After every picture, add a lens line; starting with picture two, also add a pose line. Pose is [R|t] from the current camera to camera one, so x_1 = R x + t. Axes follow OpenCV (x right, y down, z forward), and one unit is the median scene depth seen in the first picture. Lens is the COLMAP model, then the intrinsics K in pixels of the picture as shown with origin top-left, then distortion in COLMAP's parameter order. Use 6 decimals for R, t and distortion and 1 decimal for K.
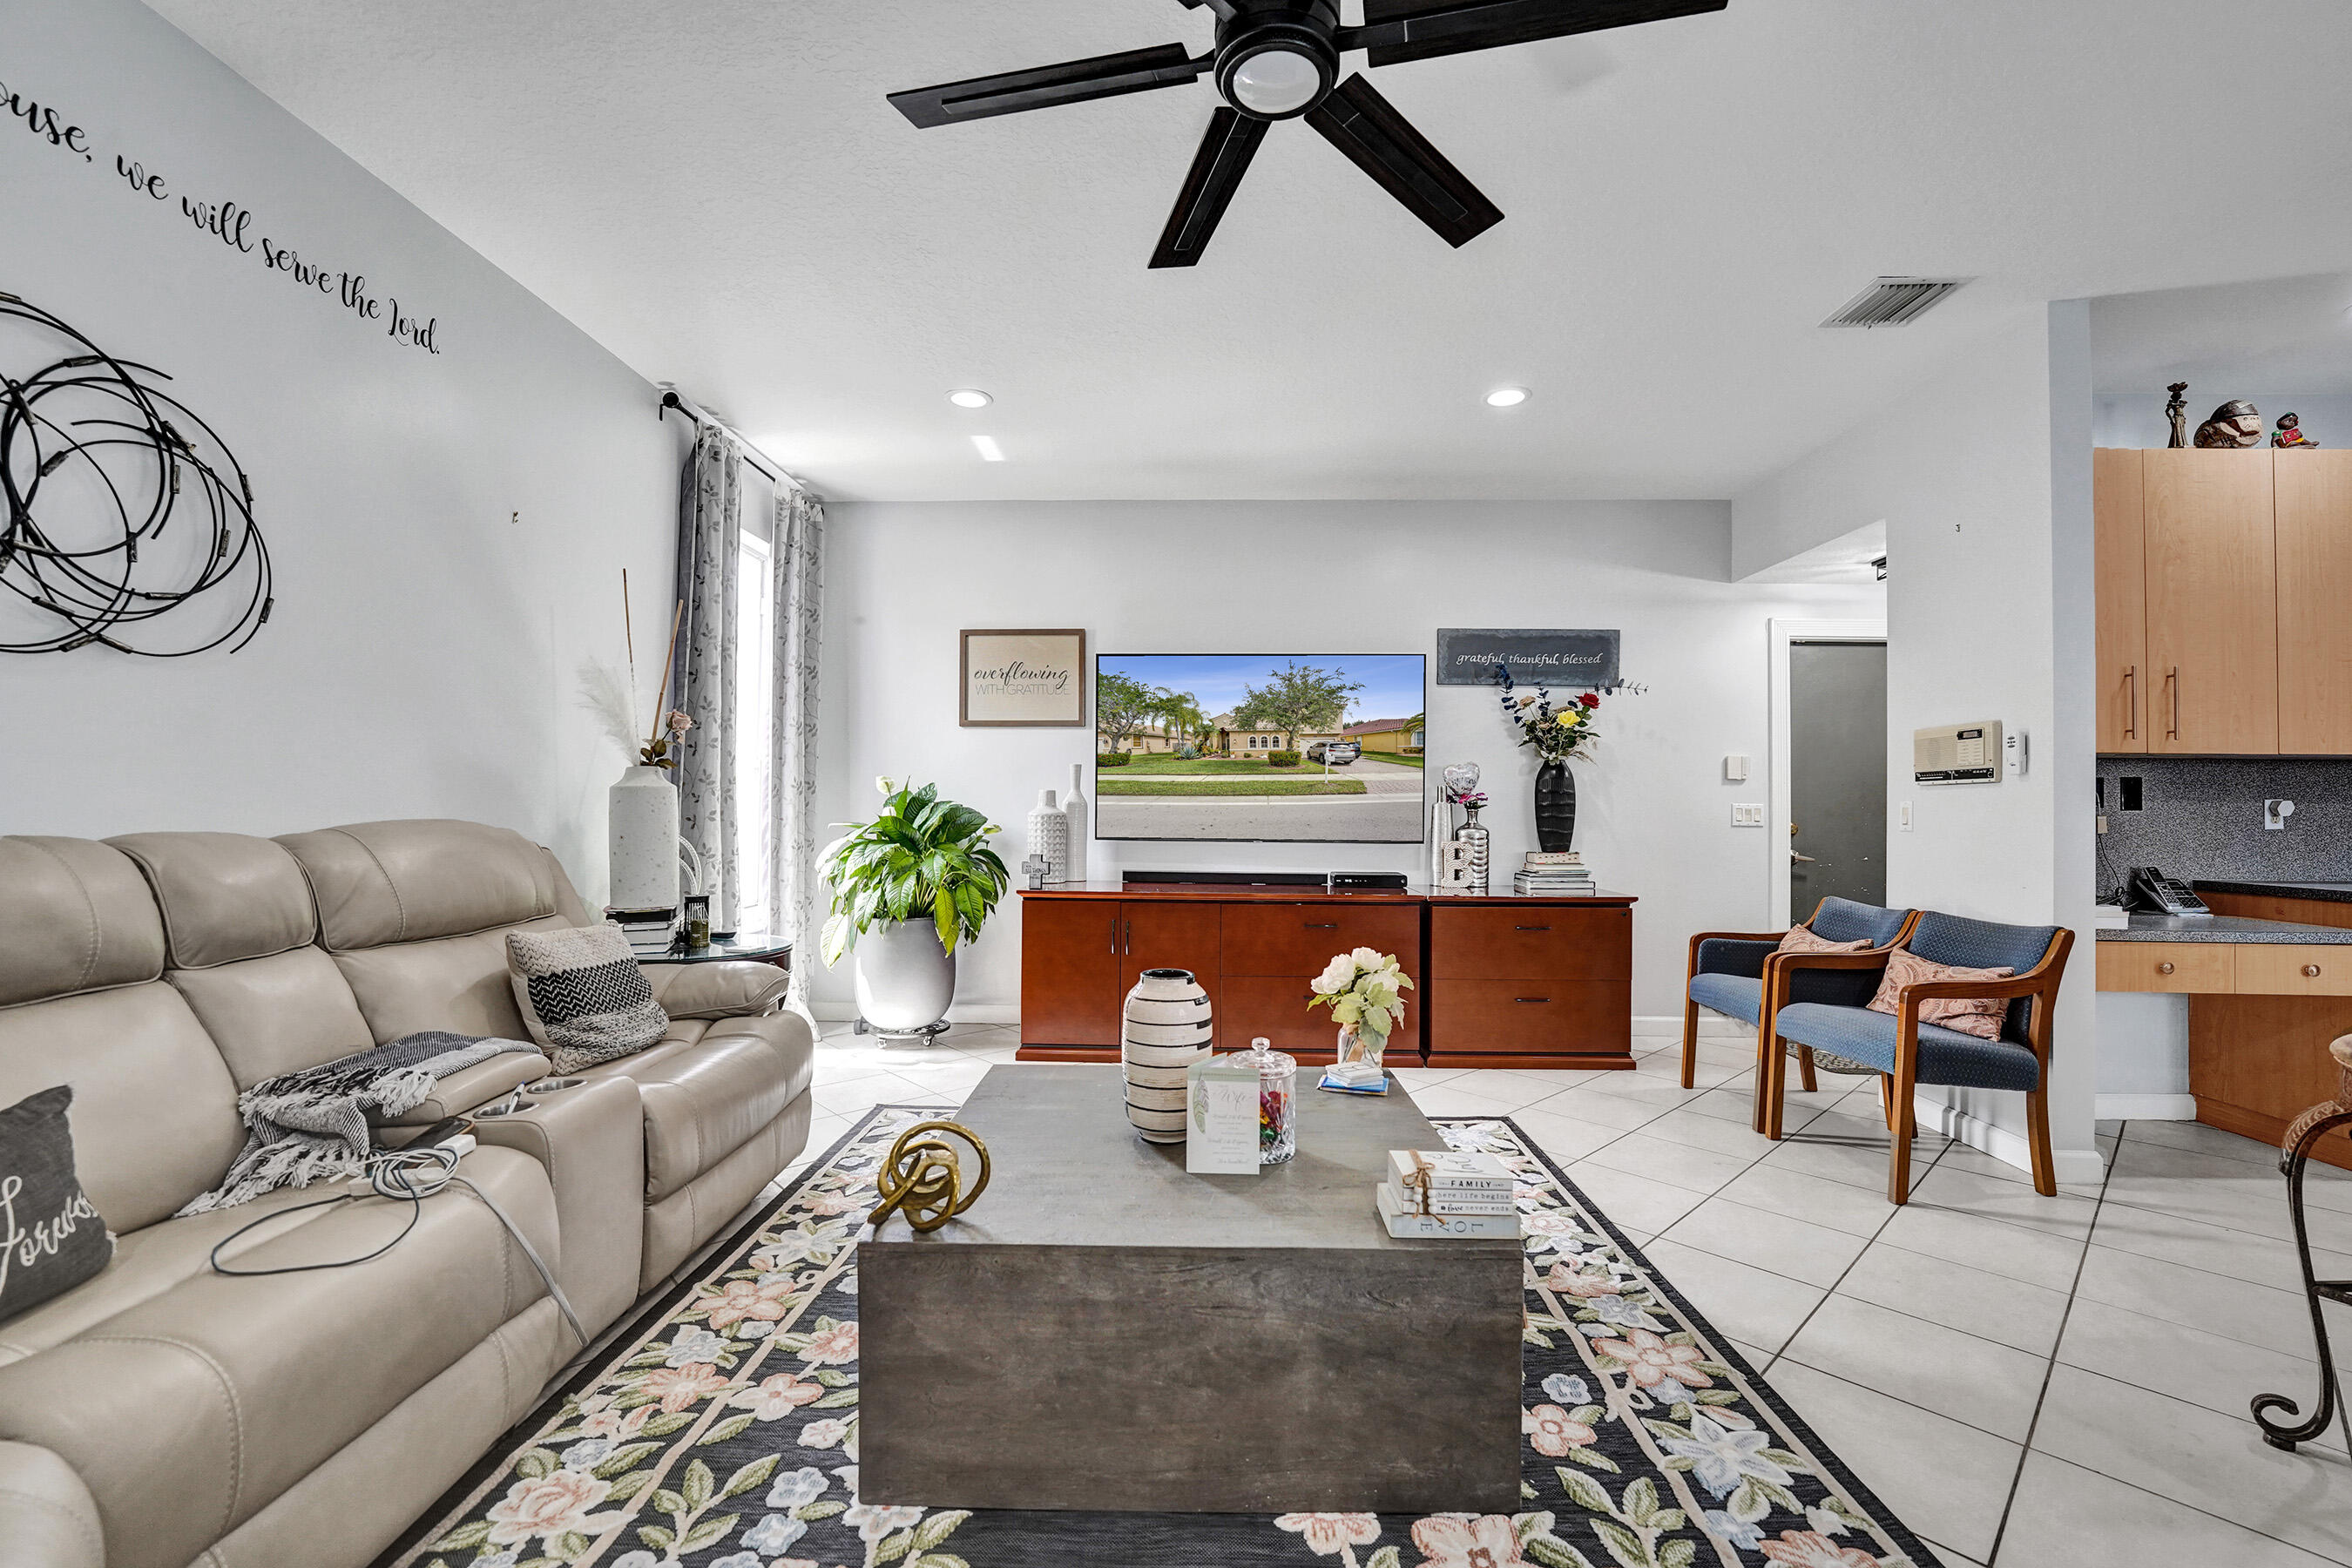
lens RADIAL K [[972.7, 0, 1181.4], [0, 972.7, 786.6], [0, 0, 1]] dist [-0.020408, 0.000020]
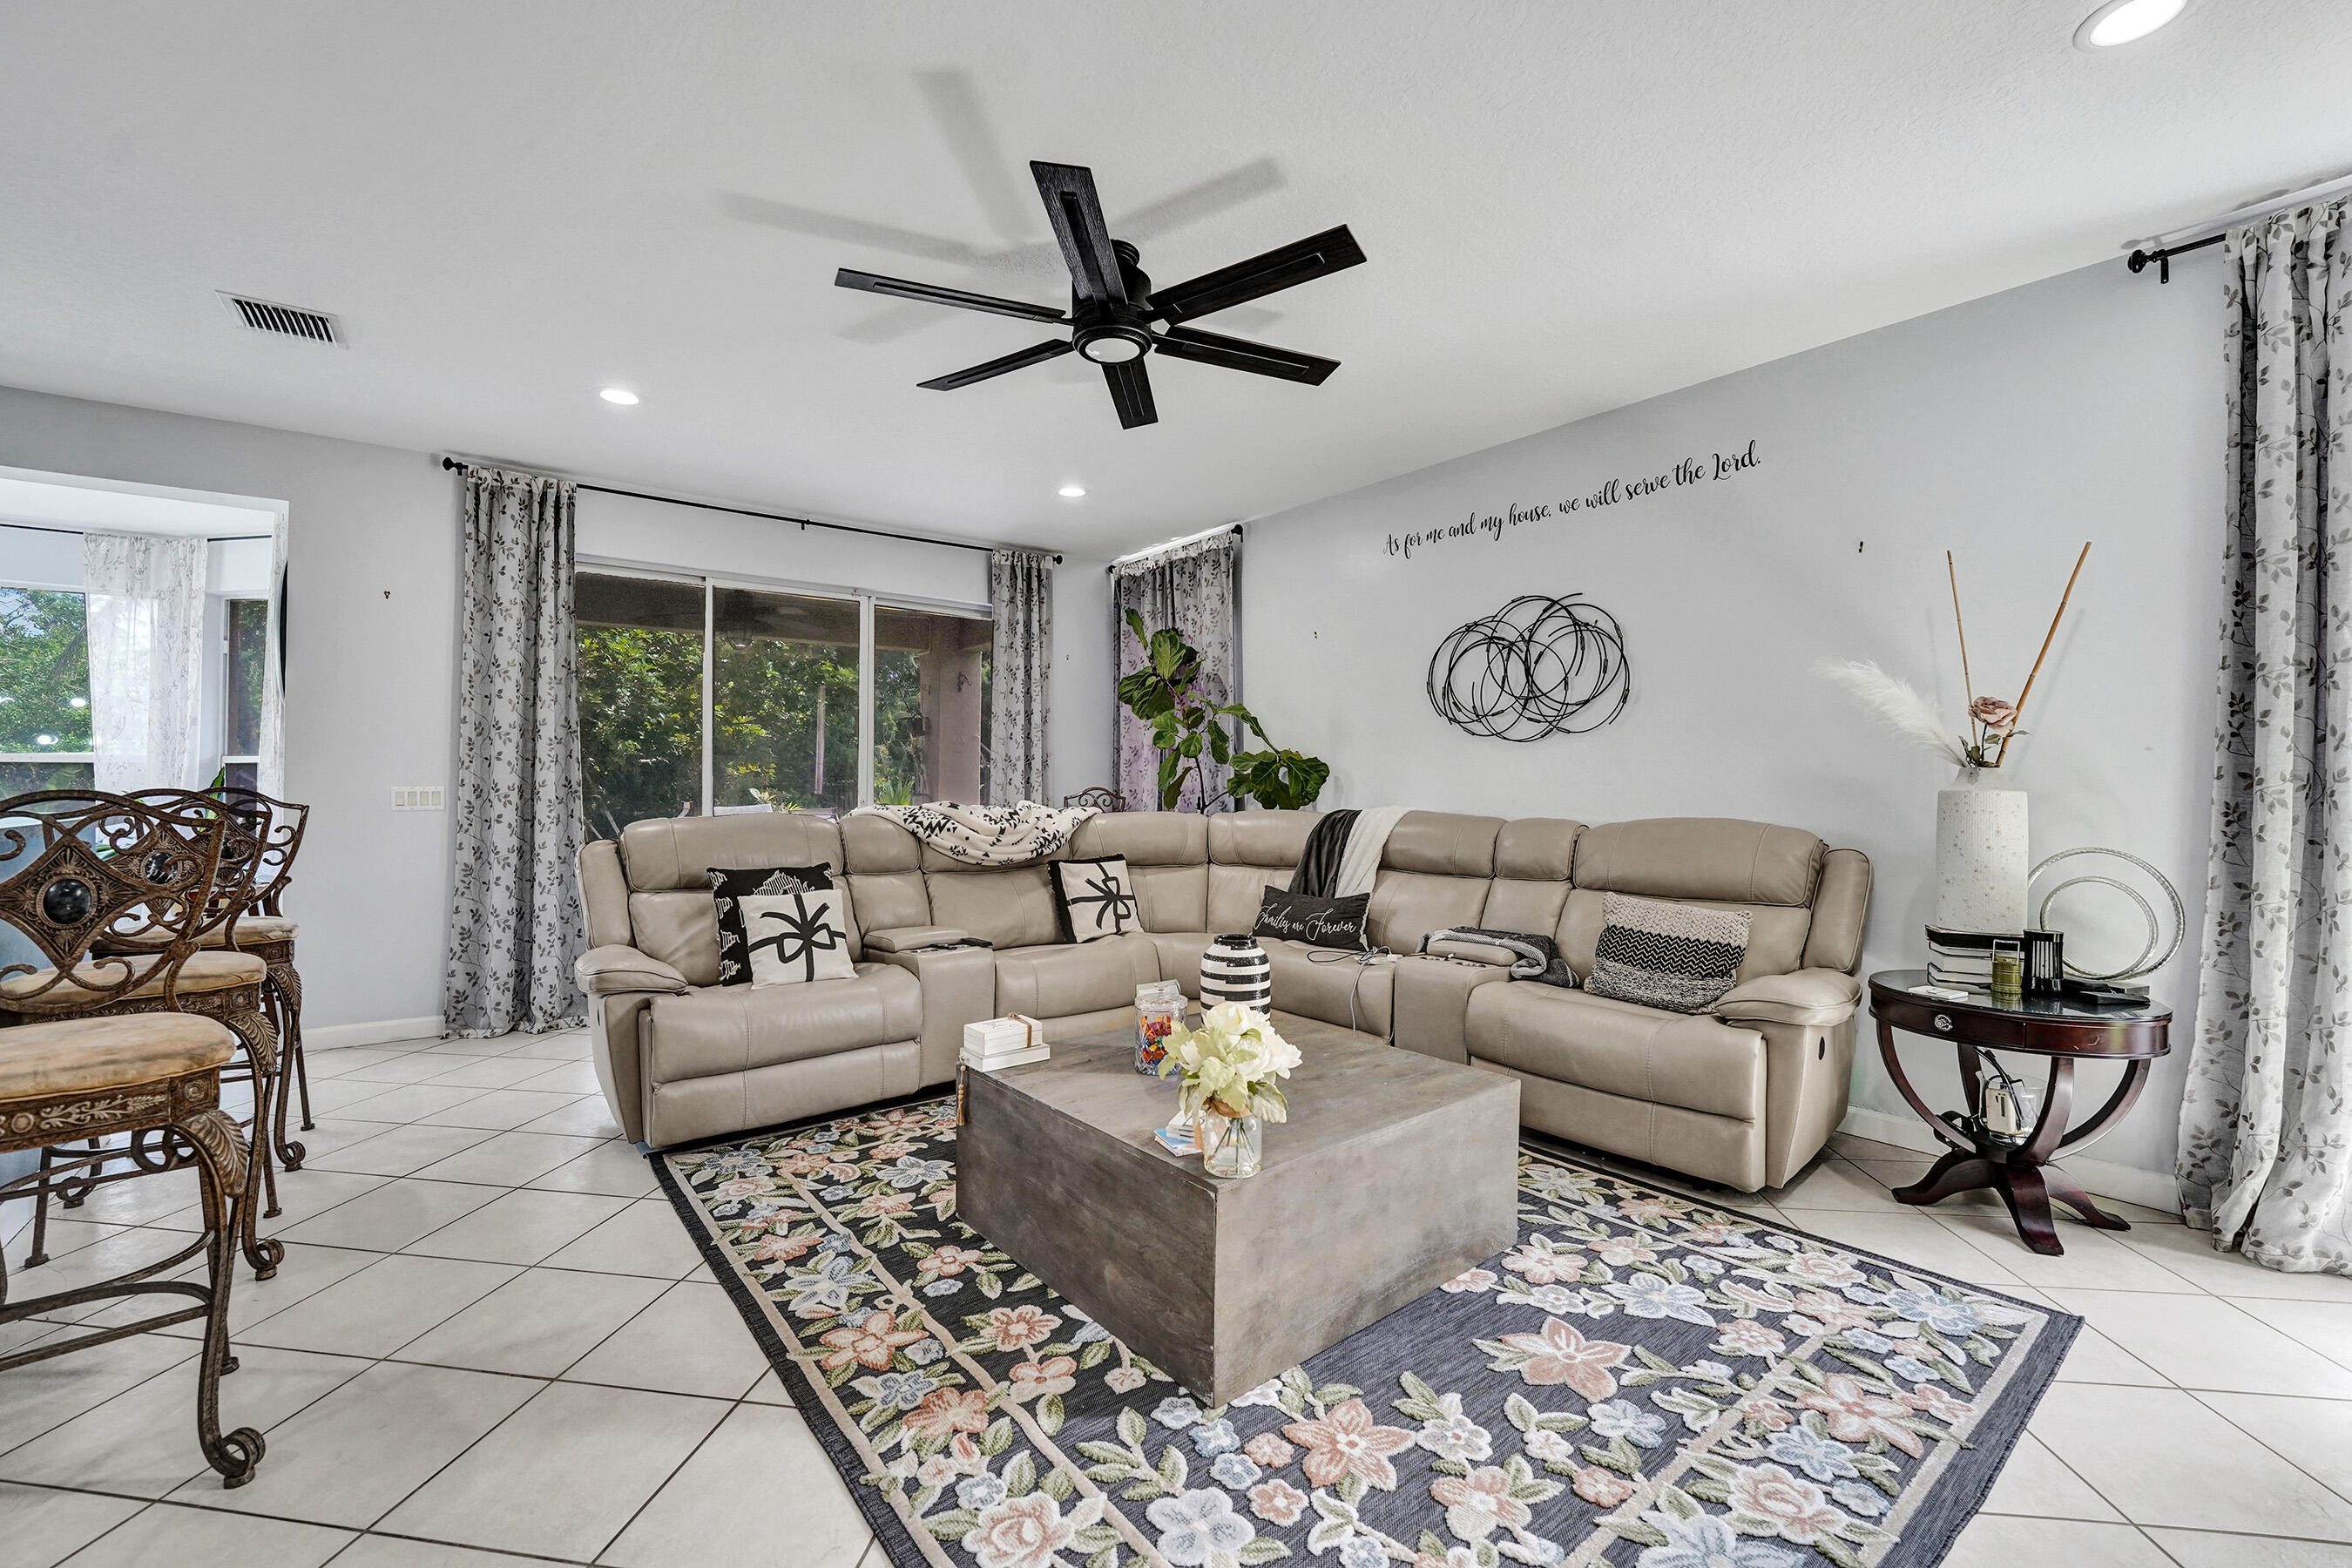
lens RADIAL K [[954.6, 0, 1172.2], [0, 954.6, 776.2], [0, 0, 1]] dist [-0.021736, 0.000713]
pose [[-0.764821, -0.017230, -0.644012, 0.607956], [0.002758, 0.999546, -0.030017, 0.011733], [0.644237, -0.024733, -0.764426, 1.339771]]
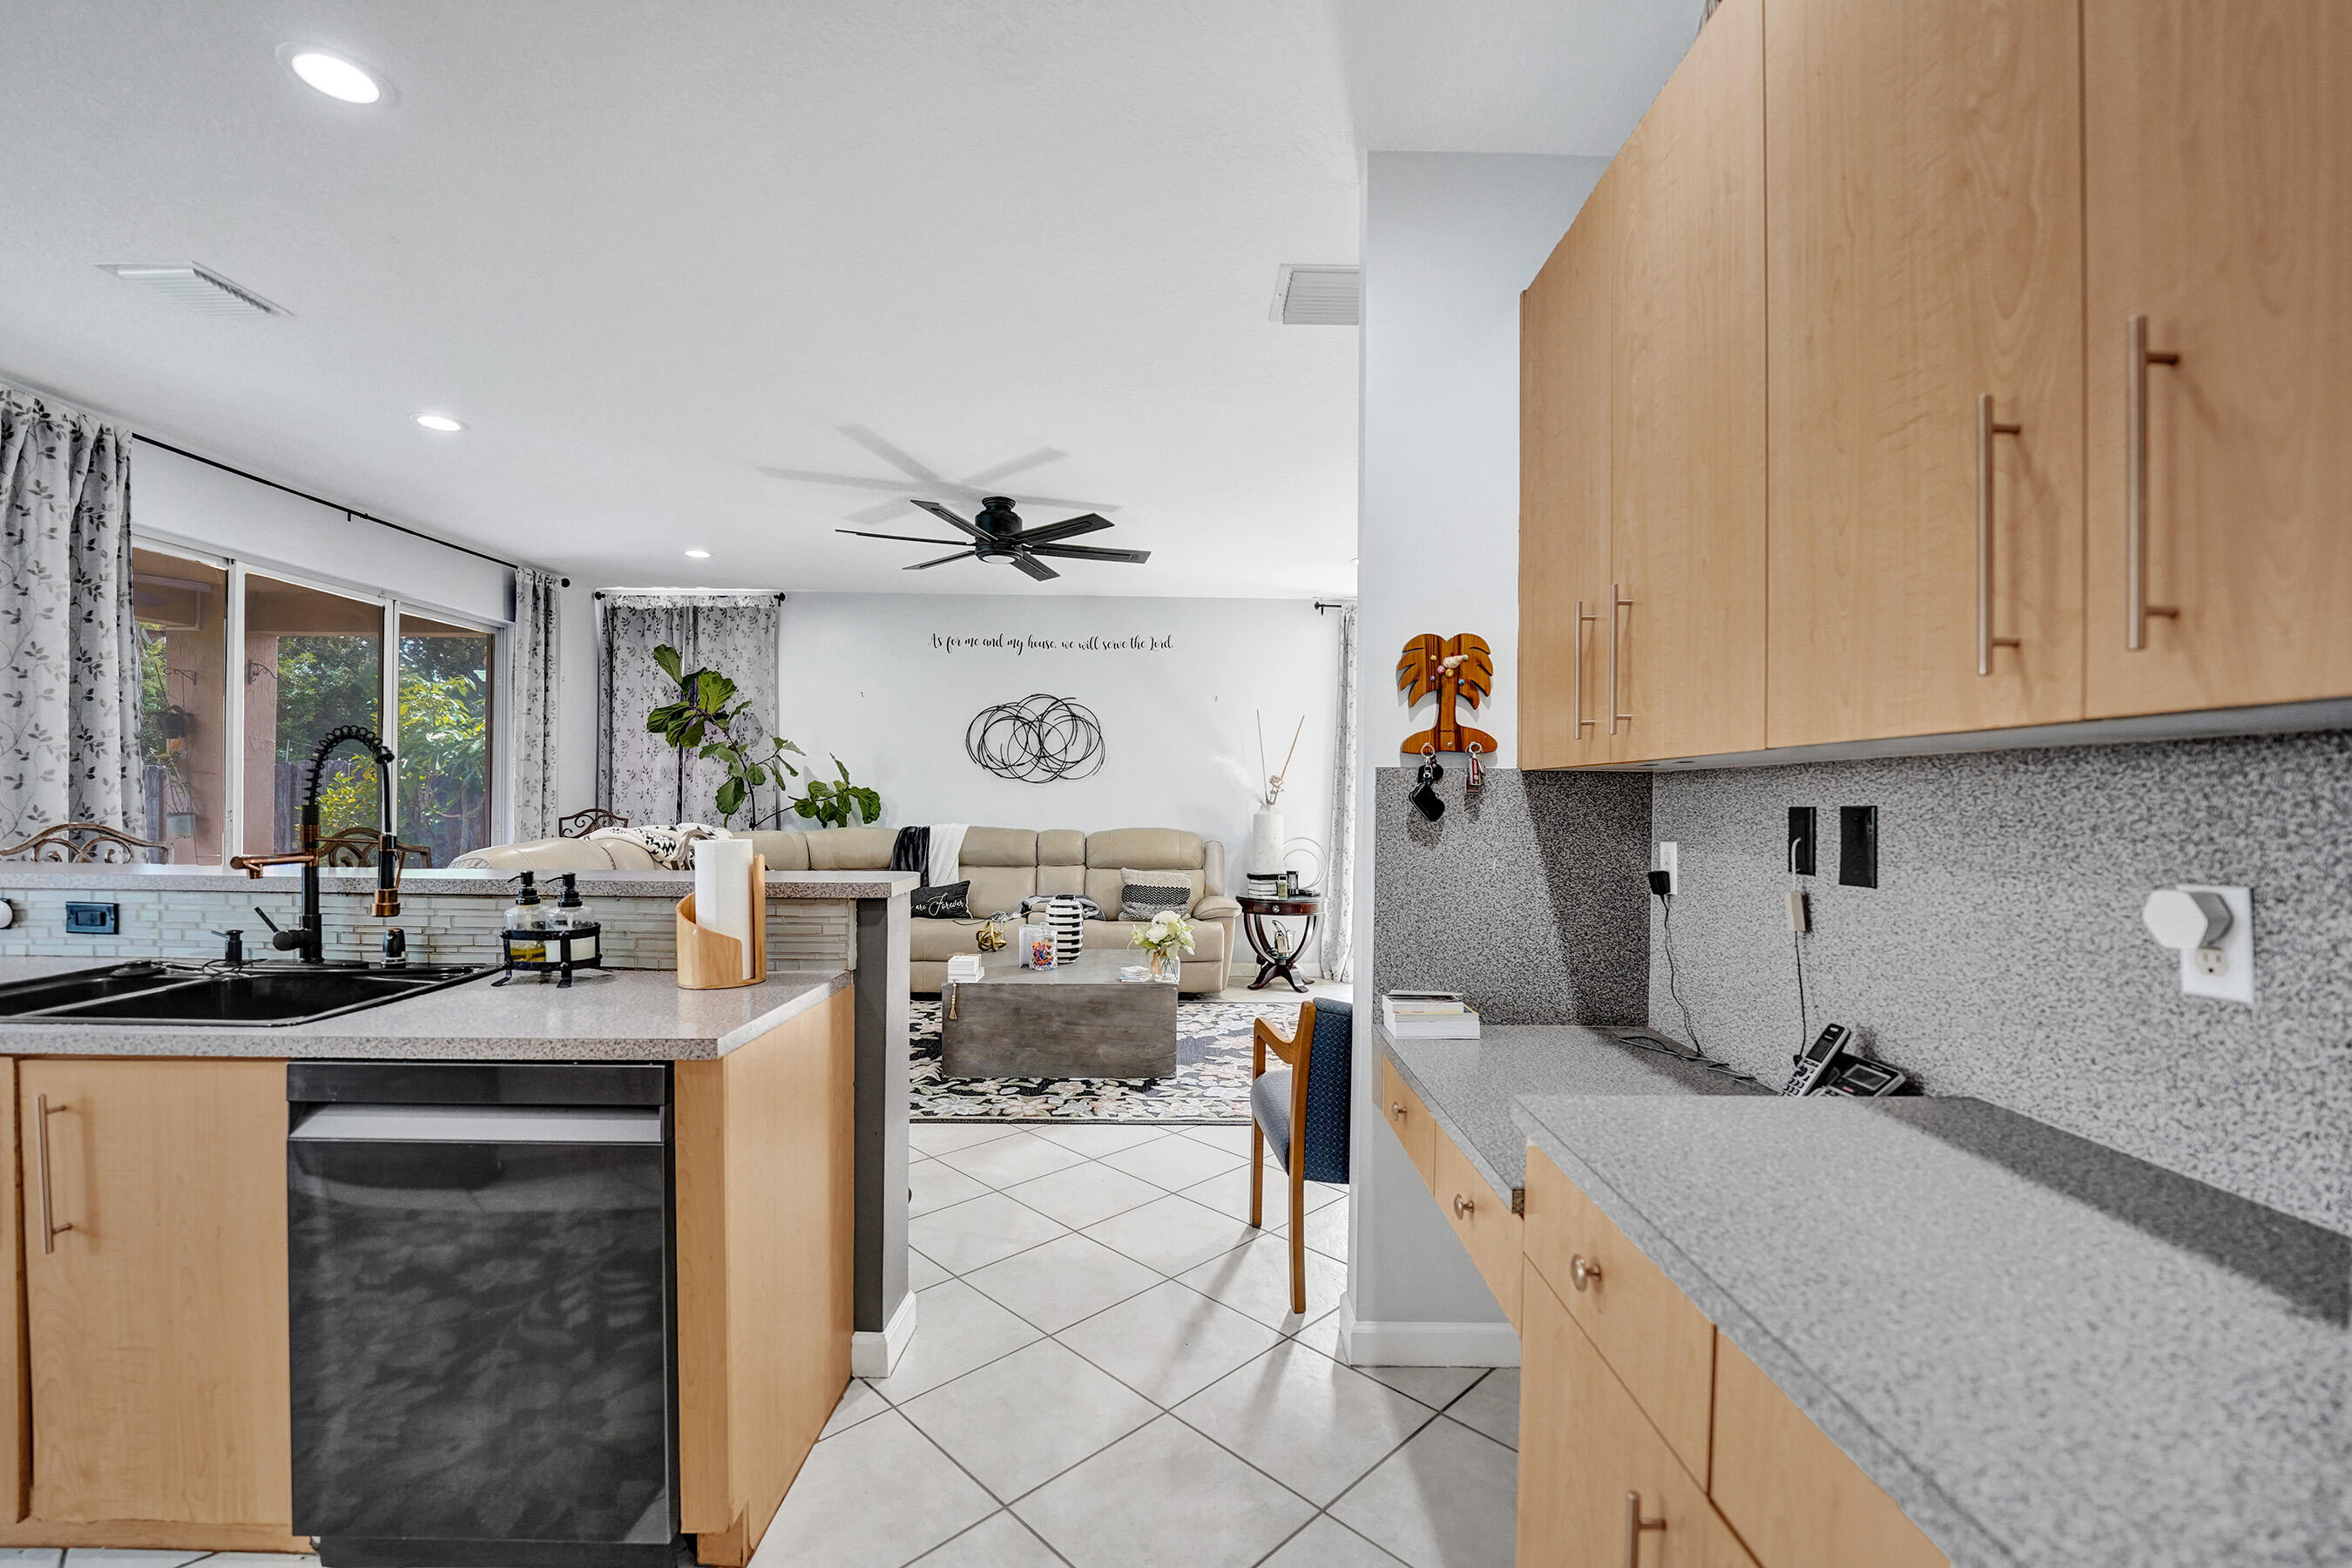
lens RADIAL K [[966.4, 0, 1179.3], [0, 966.4, 807.9], [0, 0, 1]] dist [-0.028571, 0.004489]
pose [[0.044339, -0.002482, -0.999013, 1.676647], [0.010202, 0.999946, -0.002032, -0.012666], [0.998964, -0.010102, 0.044362, 0.824391]]
